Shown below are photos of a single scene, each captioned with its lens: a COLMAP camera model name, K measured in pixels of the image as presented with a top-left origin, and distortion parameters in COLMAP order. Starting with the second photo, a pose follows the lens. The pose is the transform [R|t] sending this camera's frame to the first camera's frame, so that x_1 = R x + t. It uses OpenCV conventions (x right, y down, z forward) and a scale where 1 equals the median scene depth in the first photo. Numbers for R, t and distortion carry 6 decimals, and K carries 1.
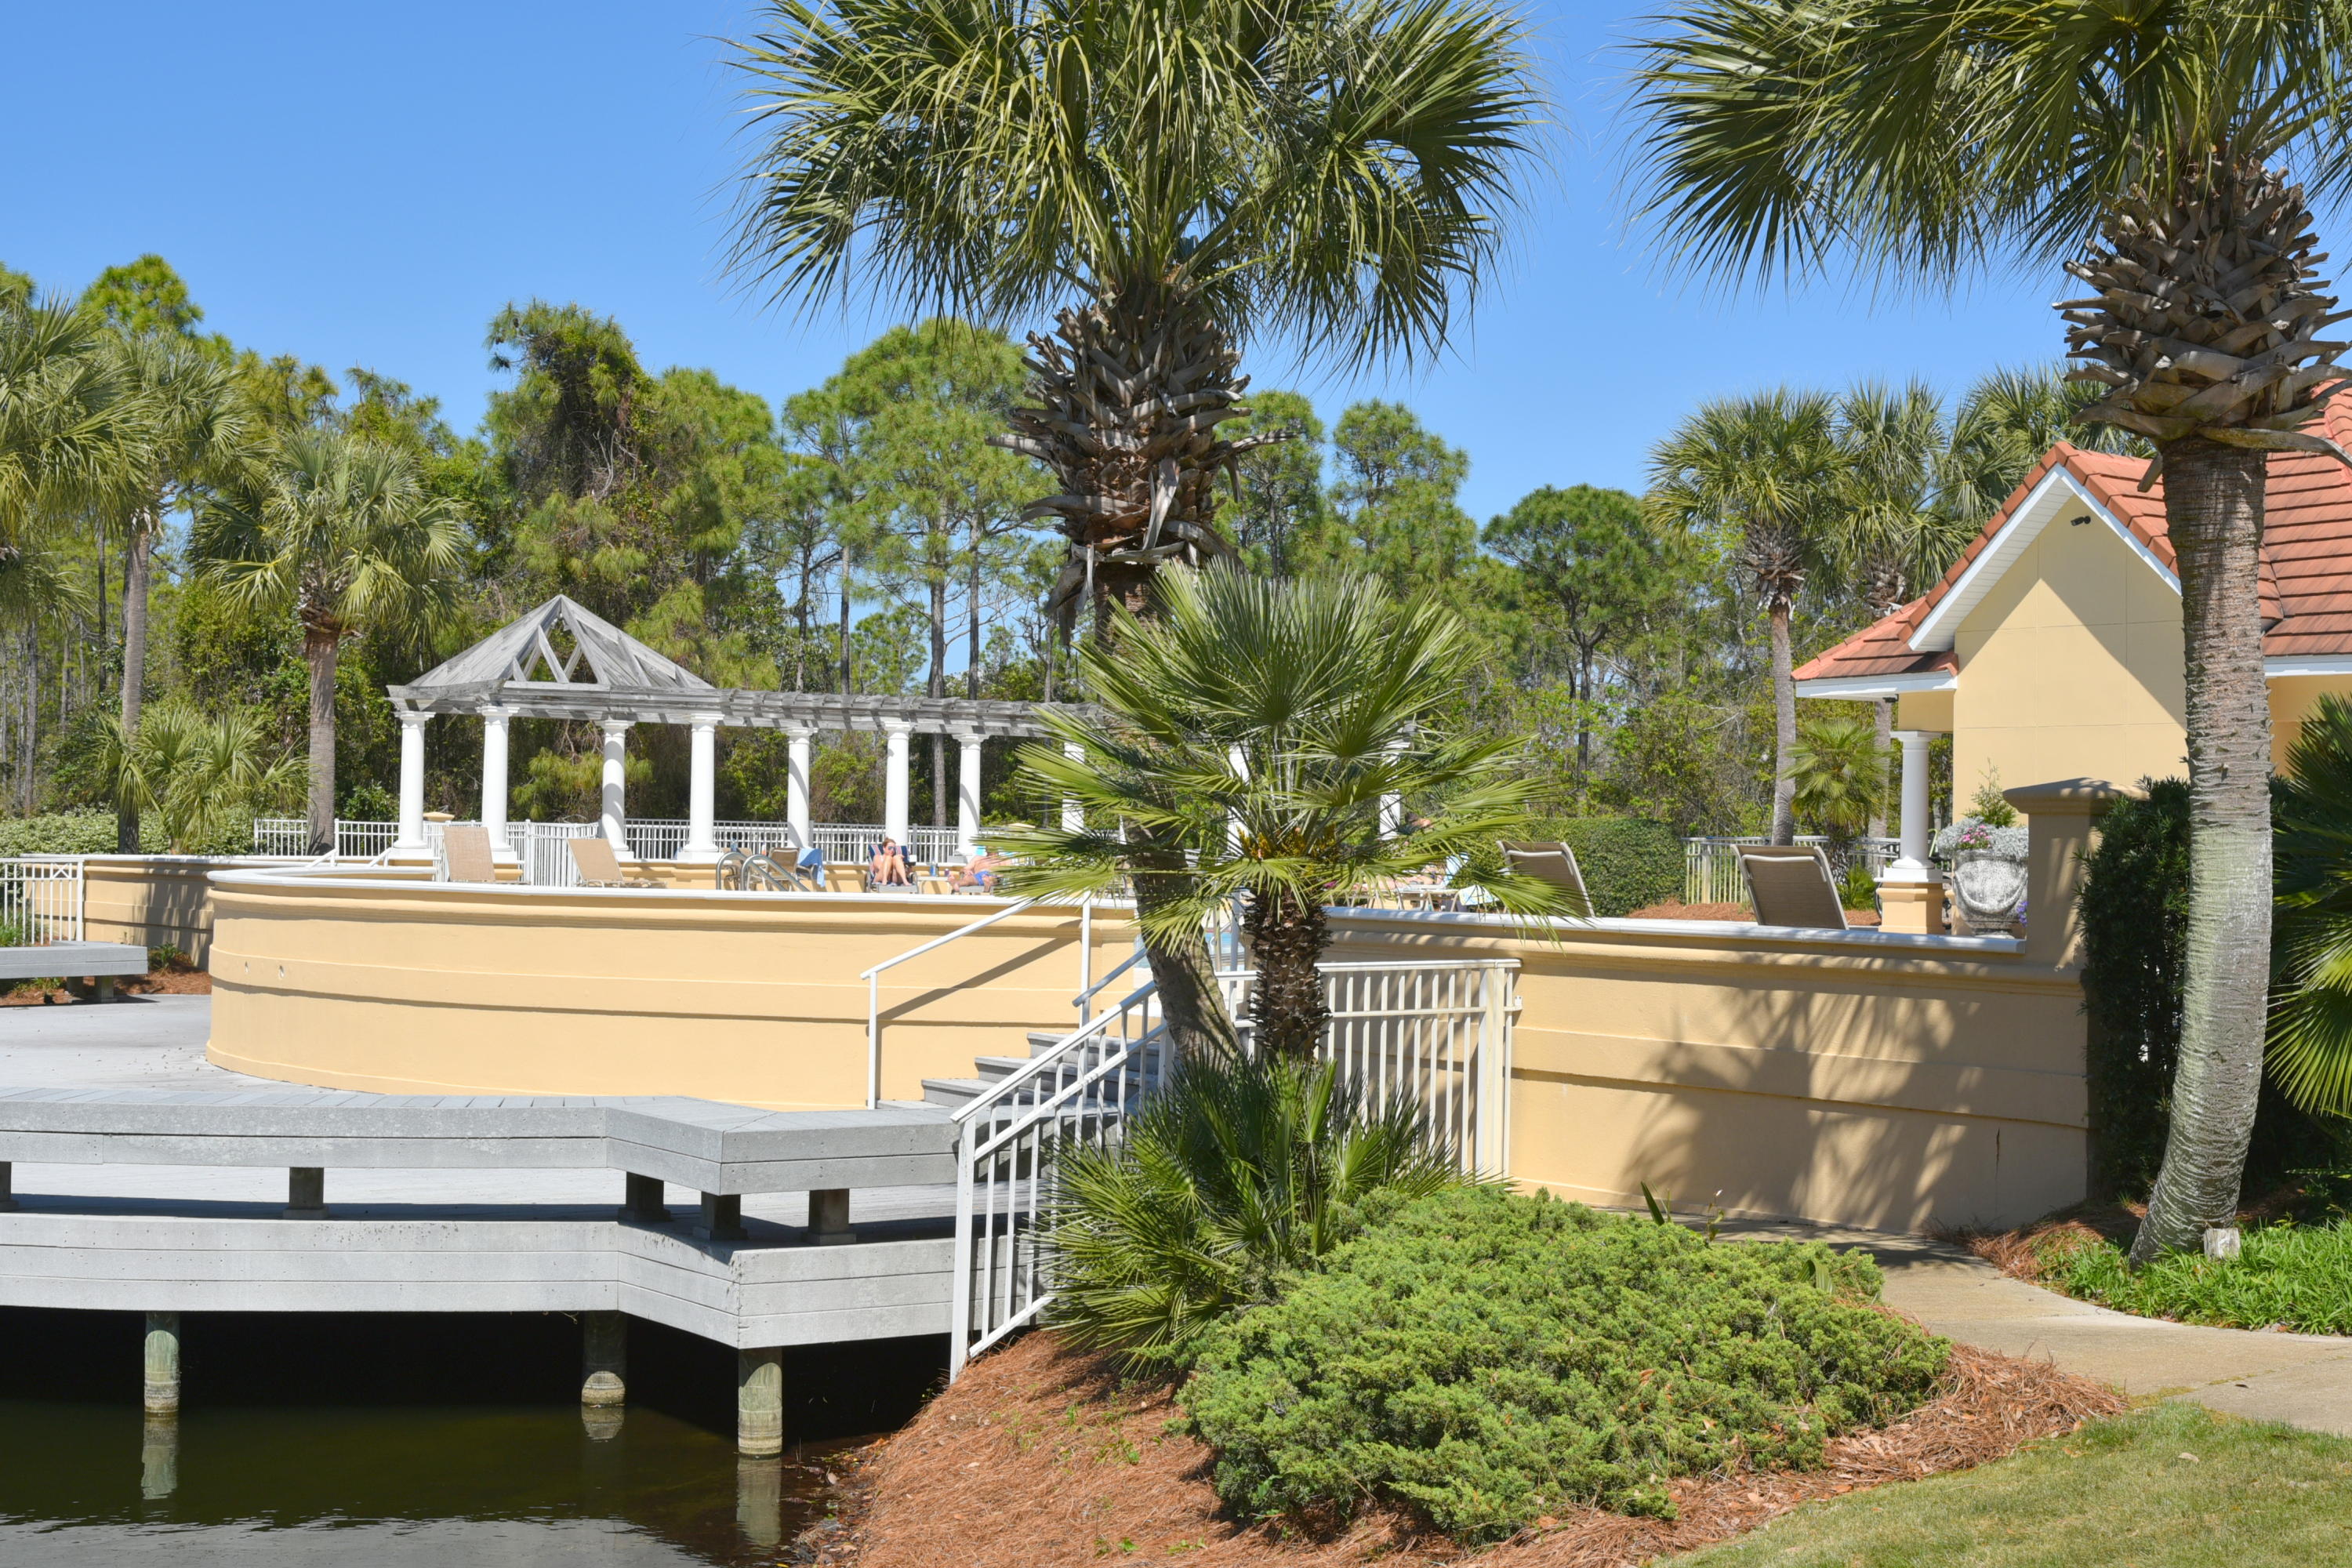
lens RADIAL K [[3047.2, 0, 1172.3], [0, 3047.2, 773.2], [0, 0, 1]] dist [-0.026619, 0.000000]
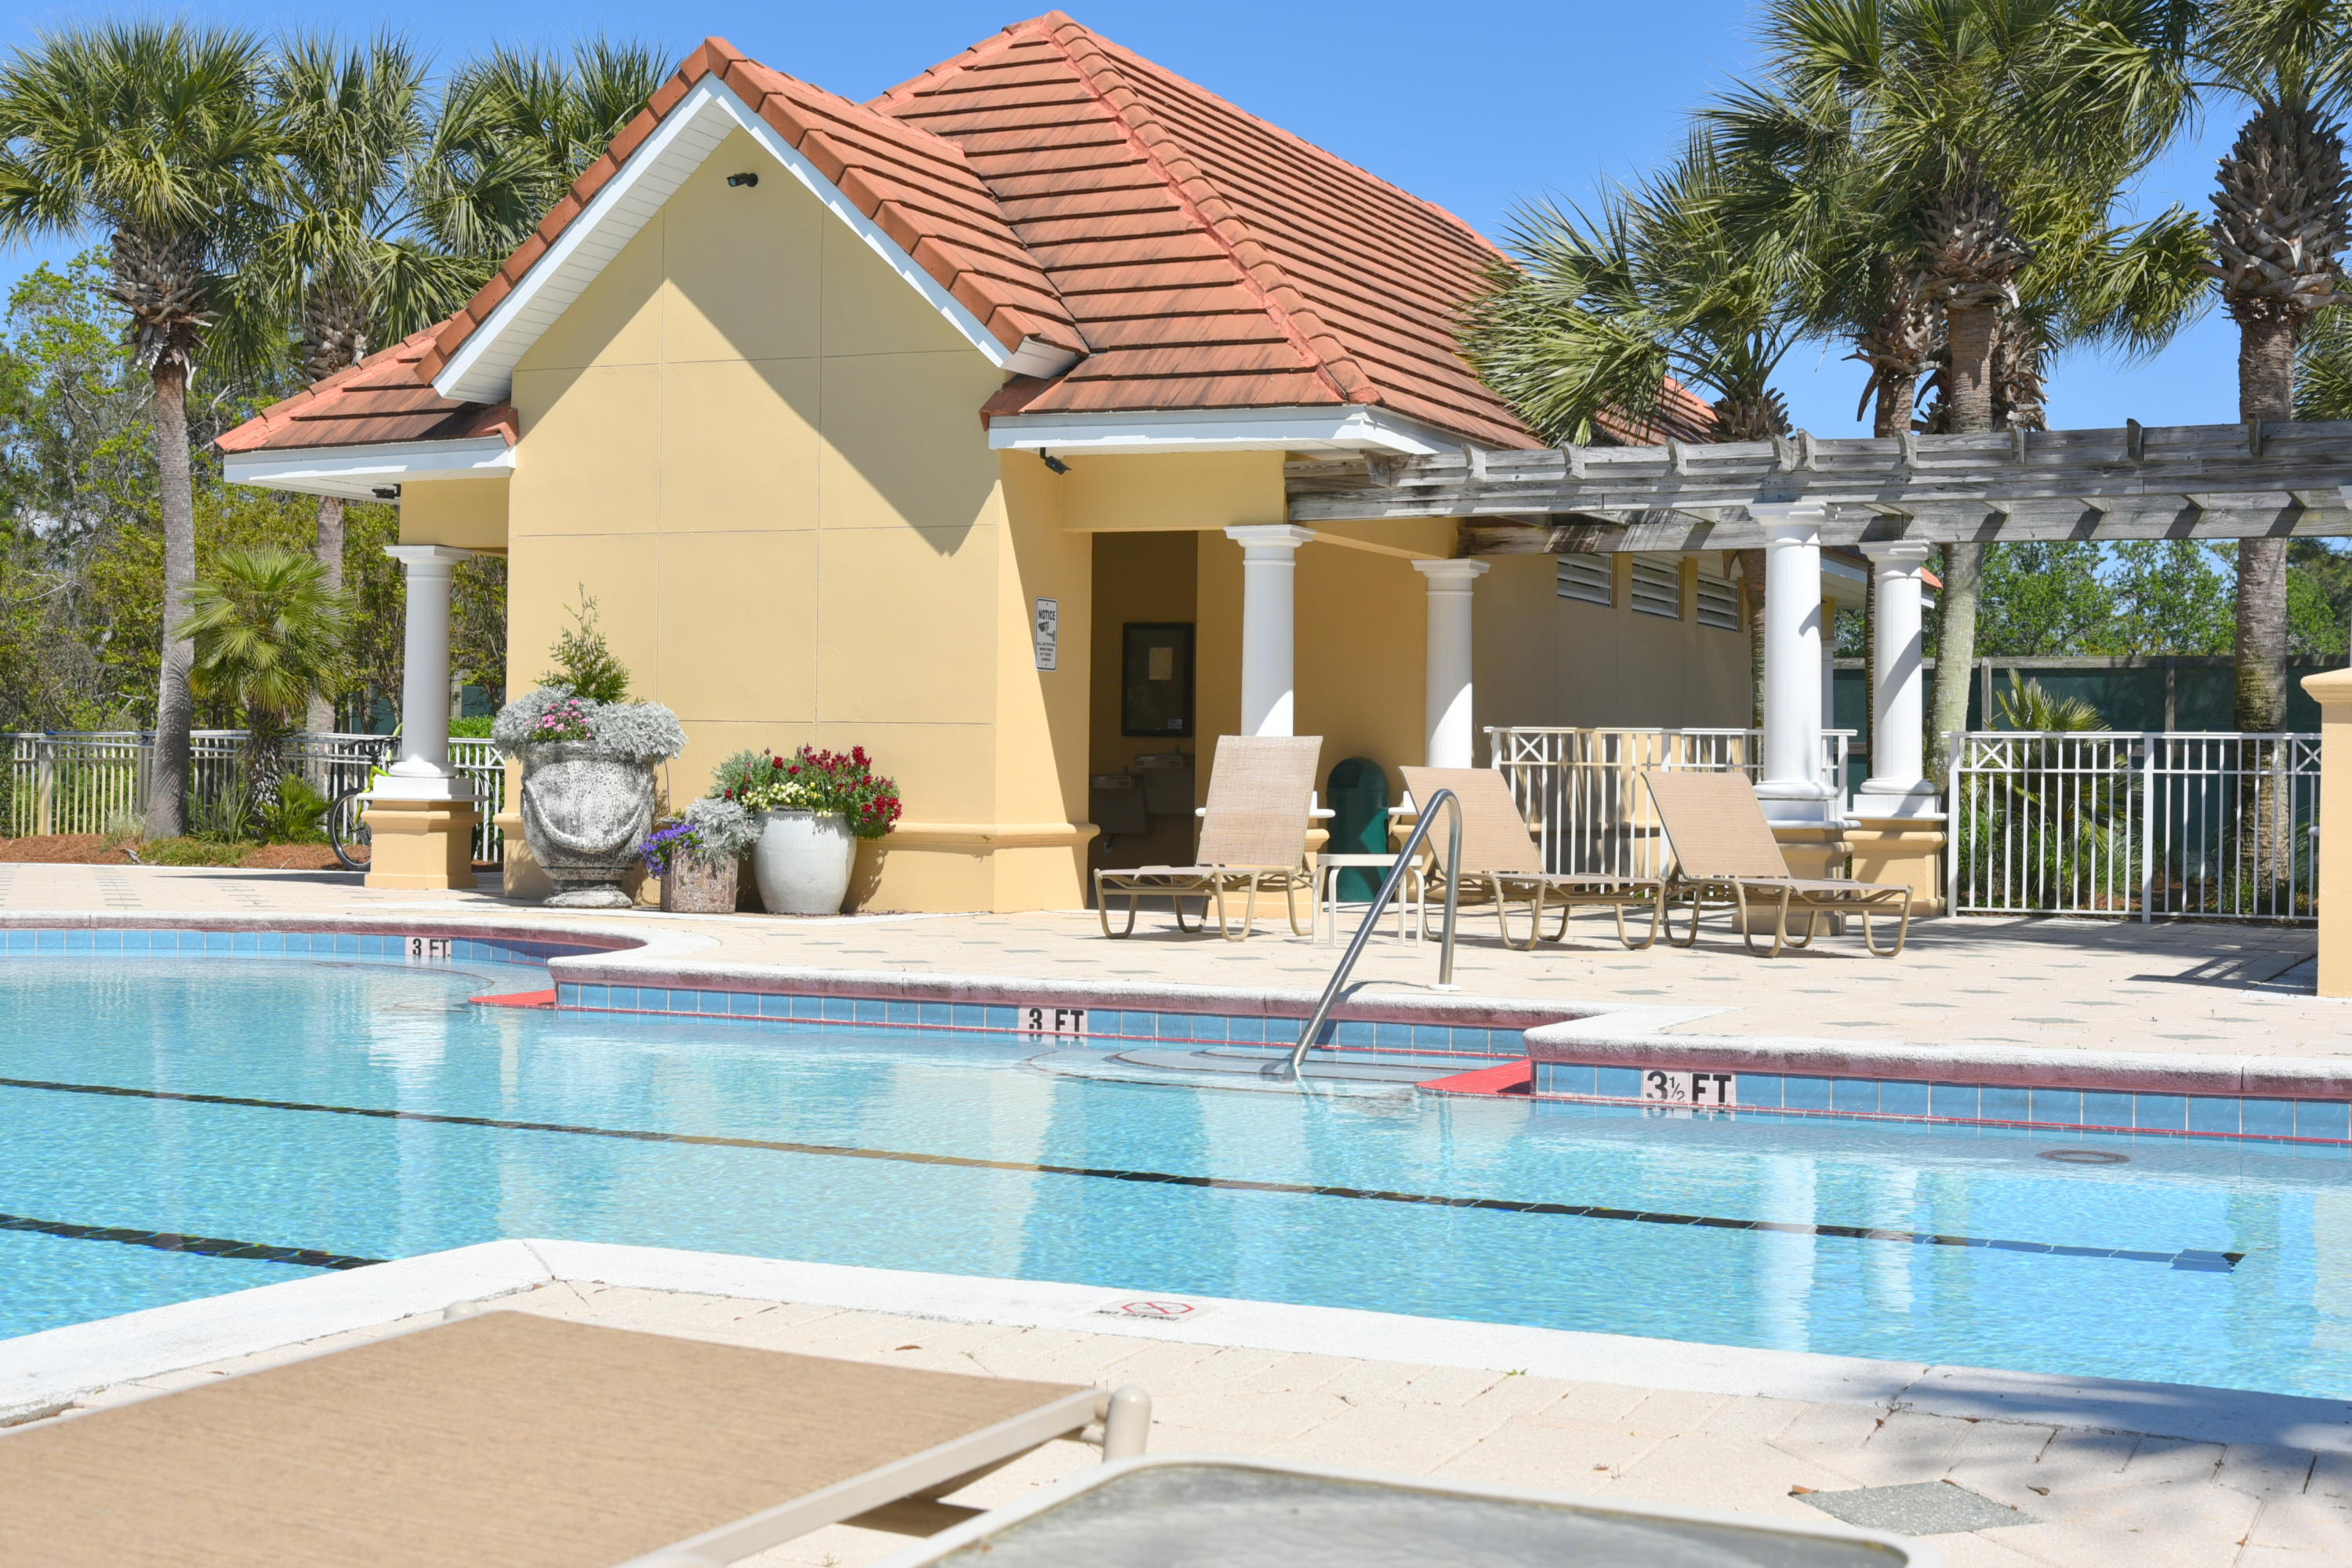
lens RADIAL K [[3047.2, 0, 1177.8], [0, 3047.2, 778.4], [0, 0, 1]] dist [-0.026619, 0.000000]
pose [[0.856885, -0.002300, 0.515502, 0.061704], [-0.012290, 0.999615, 0.024890, 0.014657], [-0.515360, -0.027664, 0.856527, 0.405650]]
